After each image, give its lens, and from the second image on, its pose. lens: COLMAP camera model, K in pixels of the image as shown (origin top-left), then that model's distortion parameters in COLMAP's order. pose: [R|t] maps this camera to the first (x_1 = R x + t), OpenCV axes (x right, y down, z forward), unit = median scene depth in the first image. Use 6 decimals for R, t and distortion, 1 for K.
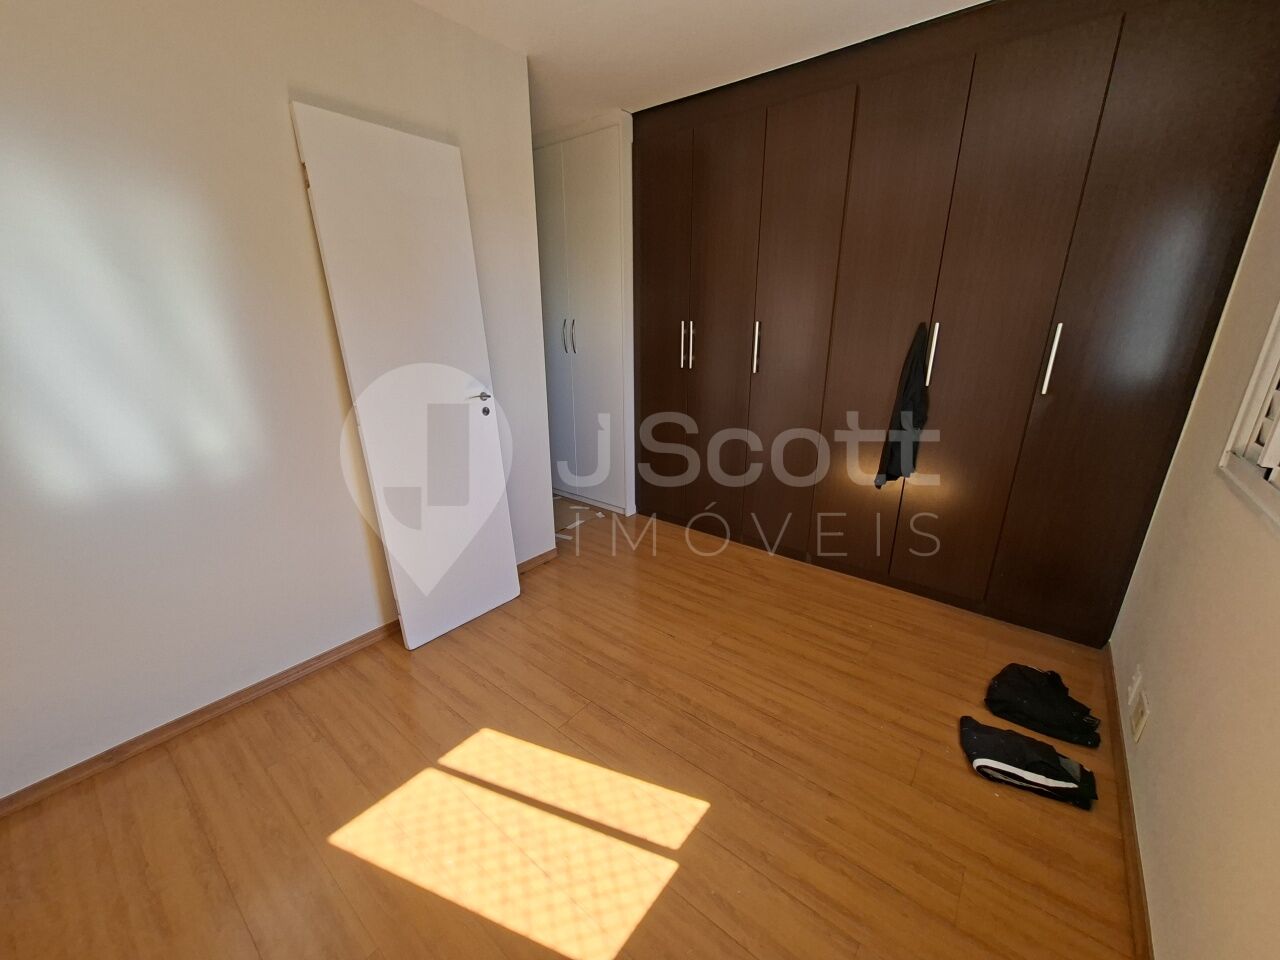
lens RADIAL K [[503.7, 0, 637.4], [0, 503.7, 484.3], [0, 0, 1]] dist [-0.005949, 0.001918]
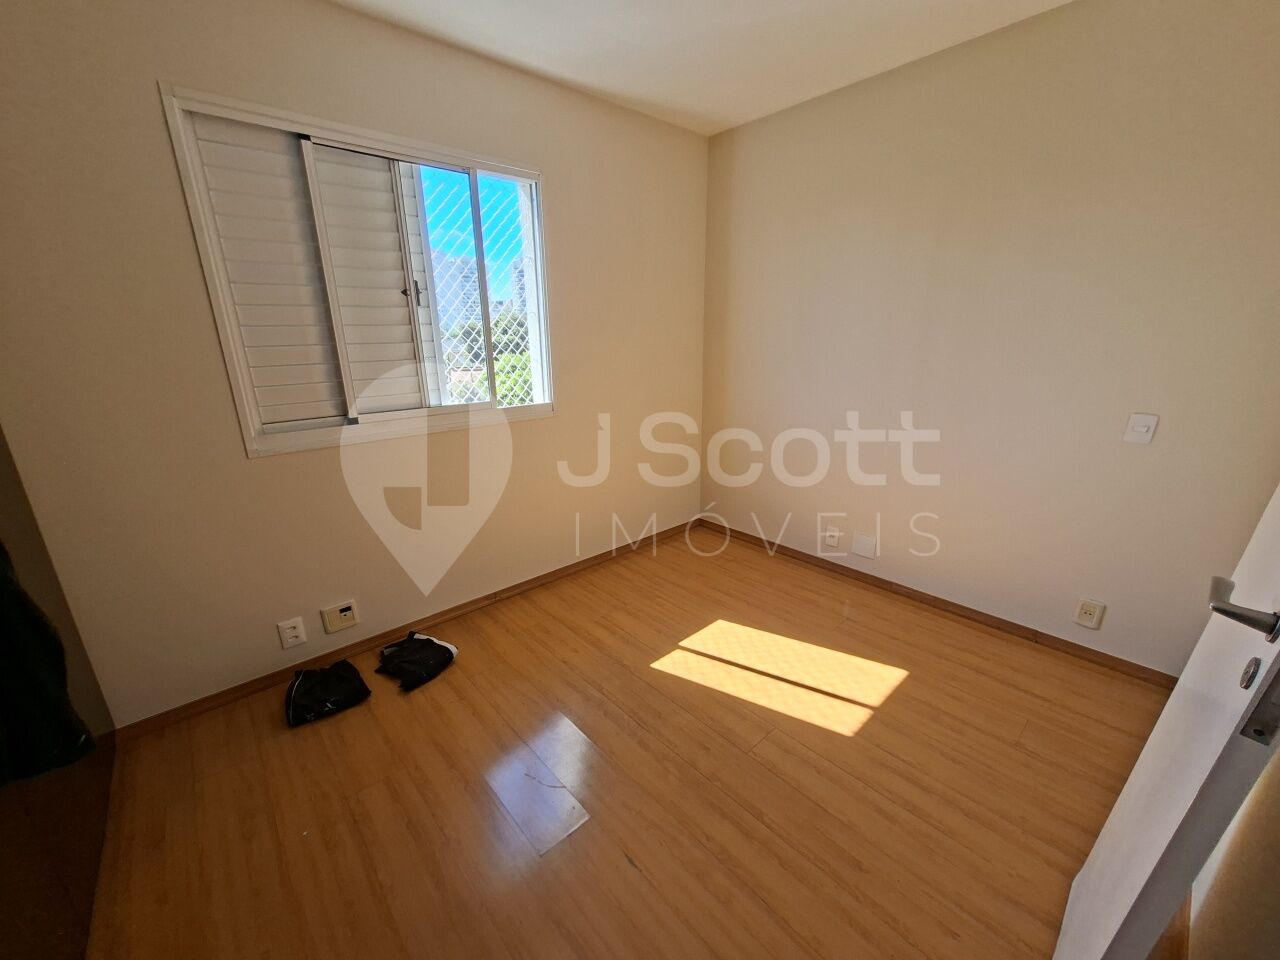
lens RADIAL K [[503.7, 0, 639.5], [0, 503.7, 480.1], [0, 0, 1]] dist [-0.005949, 0.001918]
pose [[-0.987357, -0.031582, 0.155335, -0.027088], [0.061602, 0.826474, 0.559595, -0.500528], [-0.146053, 0.562088, -0.814079, 1.520780]]
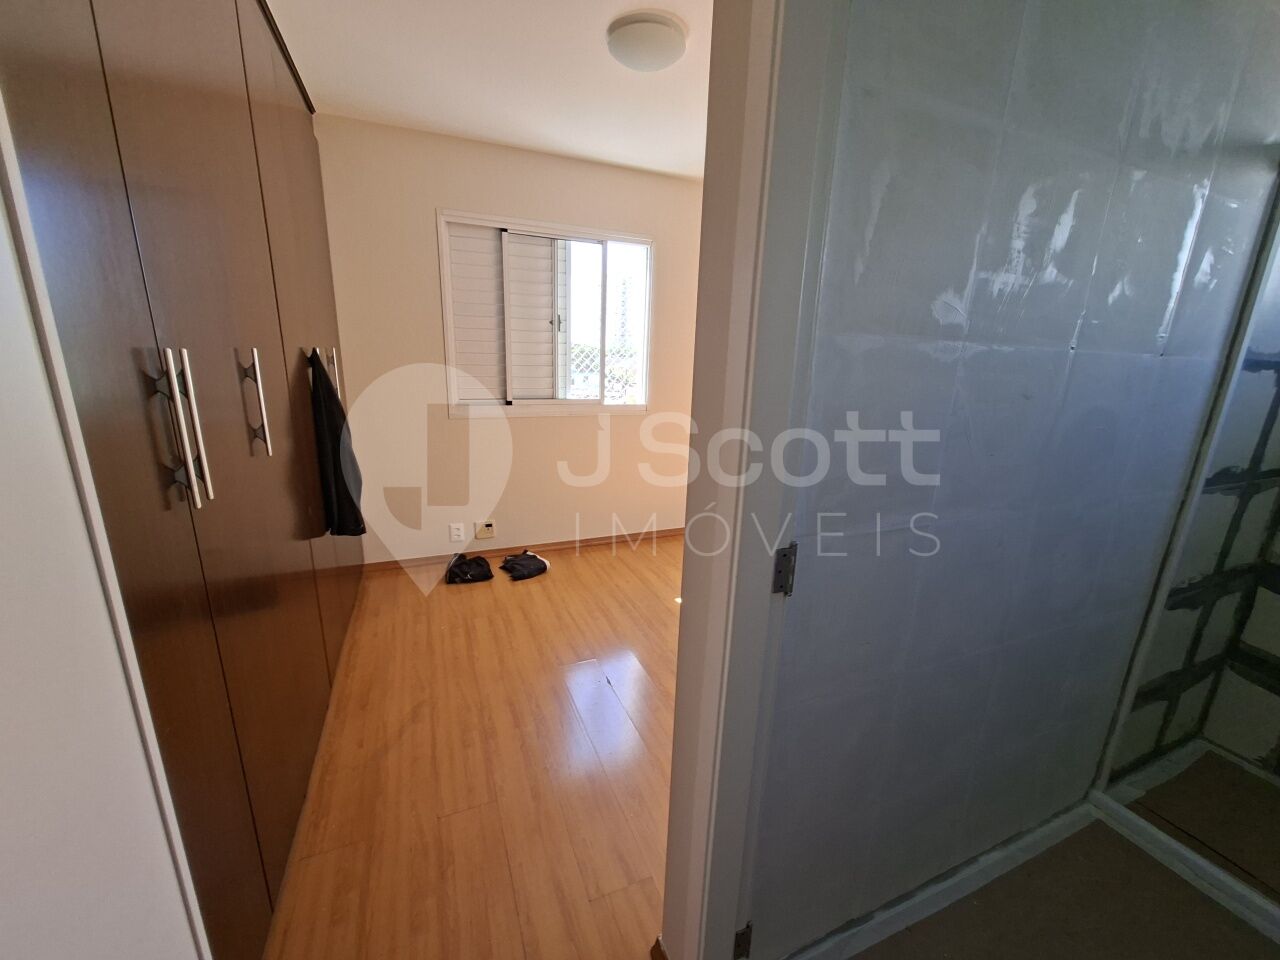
lens RADIAL K [[503.7, 0, 642.5], [0, 503.7, 476.9], [0, 0, 1]] dist [-0.005949, 0.001918]
pose [[-0.882633, -0.143201, 0.447719, -0.447810], [0.112305, 0.860643, 0.496671, -0.616814], [-0.456450, 0.488659, -0.743550, 1.841927]]
